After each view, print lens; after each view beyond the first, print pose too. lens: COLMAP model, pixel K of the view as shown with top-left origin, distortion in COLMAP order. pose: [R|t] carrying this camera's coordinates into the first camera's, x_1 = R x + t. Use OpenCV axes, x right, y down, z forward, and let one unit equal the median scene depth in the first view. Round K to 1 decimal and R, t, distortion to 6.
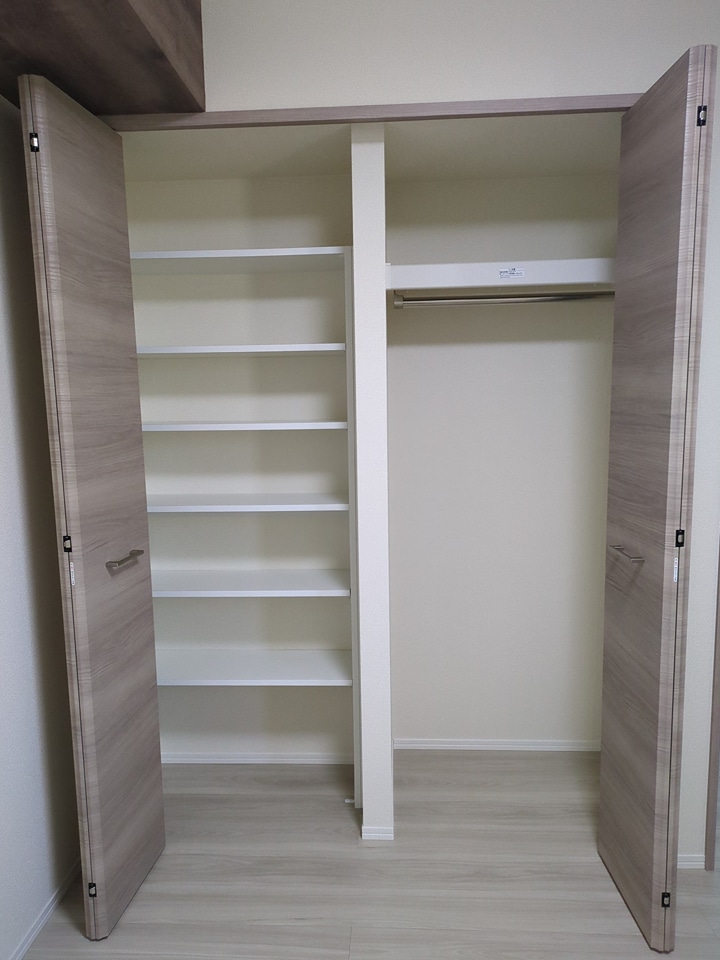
lens RADIAL K [[724.4, 0, 362.8], [0, 724.4, 489.5], [0, 0, 1]] dist [0.045259, -0.023418]
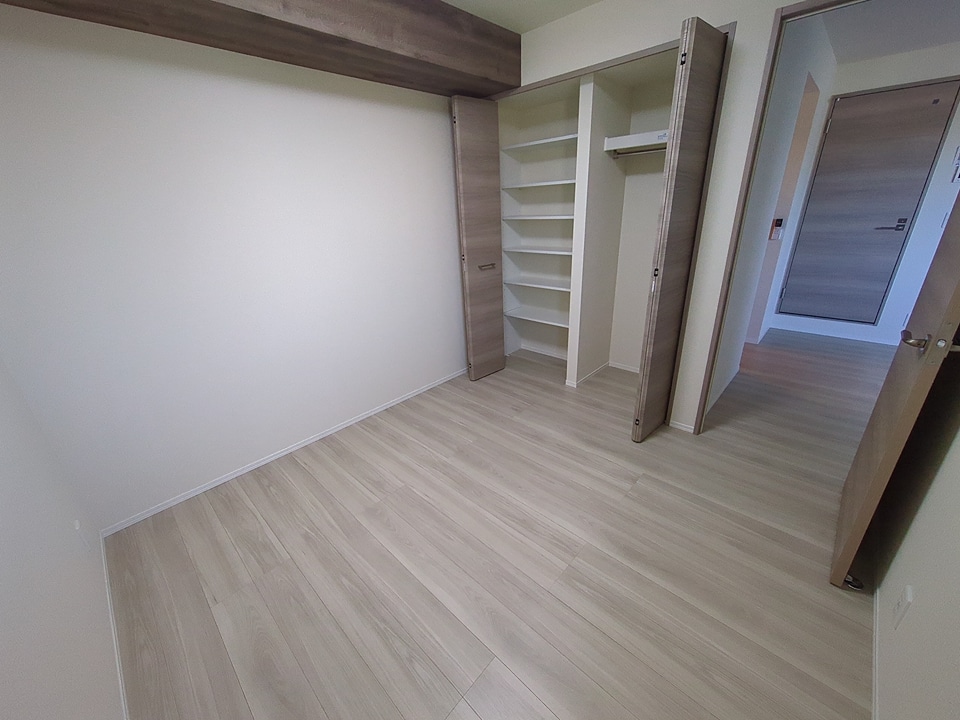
lens RADIAL K [[380.8, 0, 475.1], [0, 380.8, 355.7], [0, 0, 1]] dist [-0.001339, 0.000258]
pose [[0.753308, 0.228394, -0.616735, 0.651237], [-0.054124, 0.956110, 0.287965, 0.002669], [0.655437, -0.183546, 0.732607, -0.223574]]
